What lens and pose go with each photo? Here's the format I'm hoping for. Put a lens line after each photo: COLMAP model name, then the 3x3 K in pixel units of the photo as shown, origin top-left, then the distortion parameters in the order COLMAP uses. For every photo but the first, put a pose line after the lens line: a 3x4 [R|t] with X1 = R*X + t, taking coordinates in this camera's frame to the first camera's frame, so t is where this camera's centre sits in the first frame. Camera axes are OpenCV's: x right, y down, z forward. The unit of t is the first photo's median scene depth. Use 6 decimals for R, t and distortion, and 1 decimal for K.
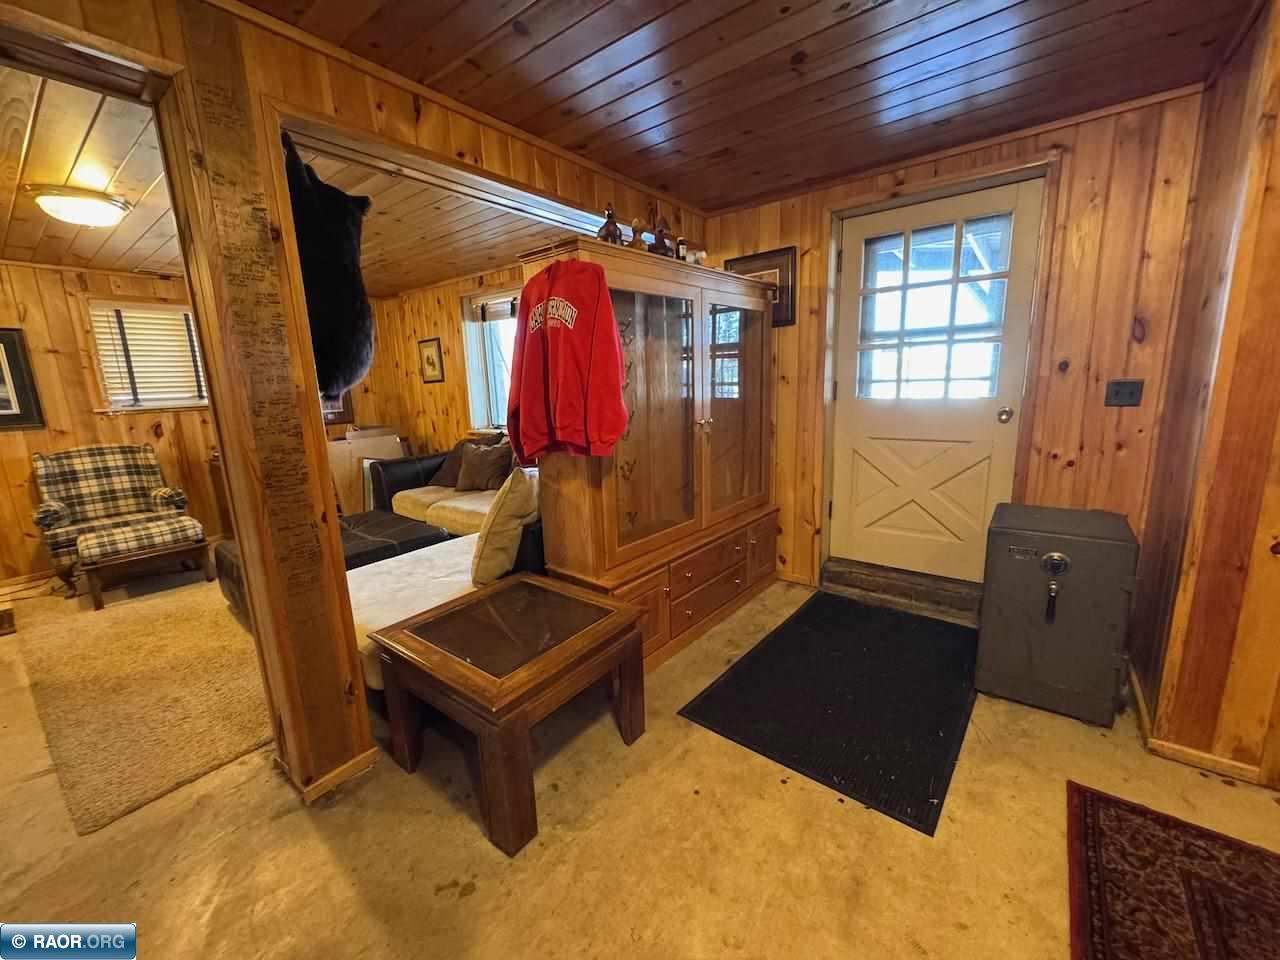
lens RADIAL K [[508.8, 0, 641.5], [0, 508.8, 479.3], [0, 0, 1]] dist [-0.003276, 0.000327]
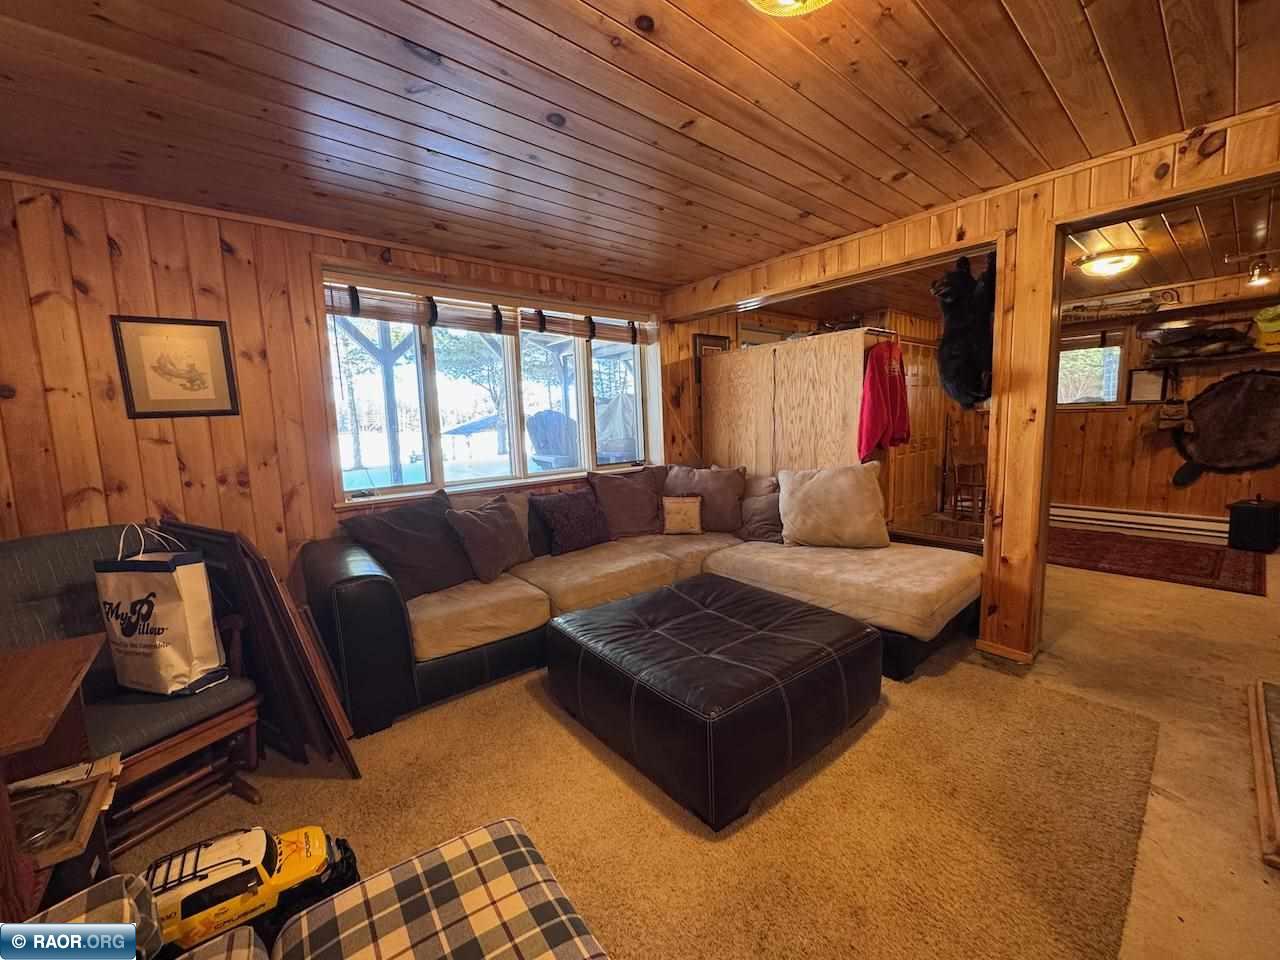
lens RADIAL K [[508.8, 0, 641.6], [0, 508.8, 481.0], [0, 0, 1]] dist [-0.003276, 0.000327]
pose [[0.210753, -0.082778, 0.974028, -0.773208], [0.212360, 0.976489, 0.037039, -0.069589], [-0.954194, 0.199039, 0.223376, 0.549683]]
